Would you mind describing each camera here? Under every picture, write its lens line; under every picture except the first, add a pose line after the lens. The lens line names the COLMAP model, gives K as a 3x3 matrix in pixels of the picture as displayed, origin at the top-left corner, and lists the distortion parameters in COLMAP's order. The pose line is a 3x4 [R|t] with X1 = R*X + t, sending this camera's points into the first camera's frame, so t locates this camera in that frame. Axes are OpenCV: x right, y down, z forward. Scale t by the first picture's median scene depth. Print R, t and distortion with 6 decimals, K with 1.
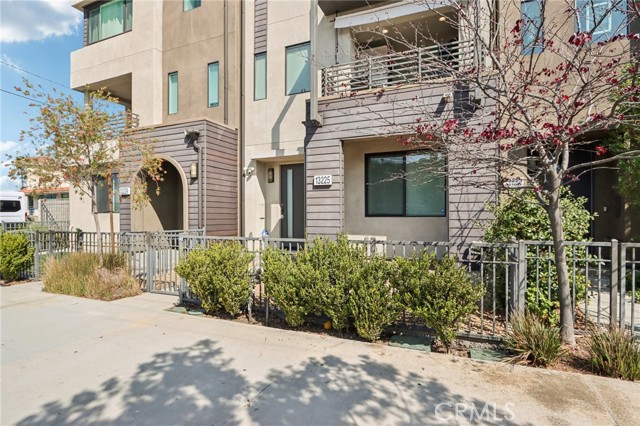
lens RADIAL K [[339.5, 0, 318.1], [0, 339.5, 215.6], [0, 0, 1]] dist [-0.003500, -0.000174]
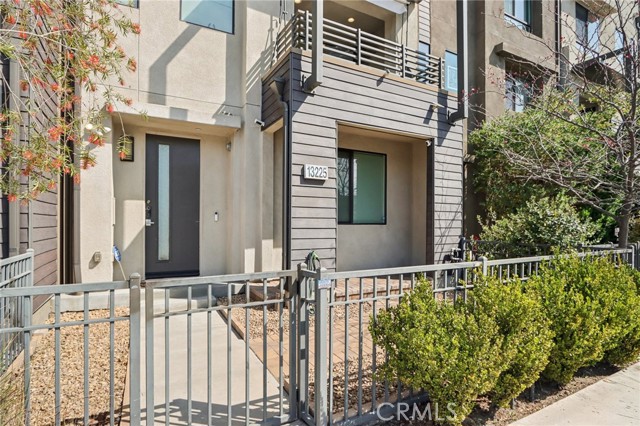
lens RADIAL K [[339.5, 0, 319.1], [0, 339.5, 218.7], [0, 0, 1]] dist [-0.003500, -0.000174]
pose [[0.606434, 0.014962, 0.794993, -0.420050], [-0.011729, 0.999882, -0.009871, -0.001095], [-0.795047, -0.003338, 0.606538, 0.444435]]
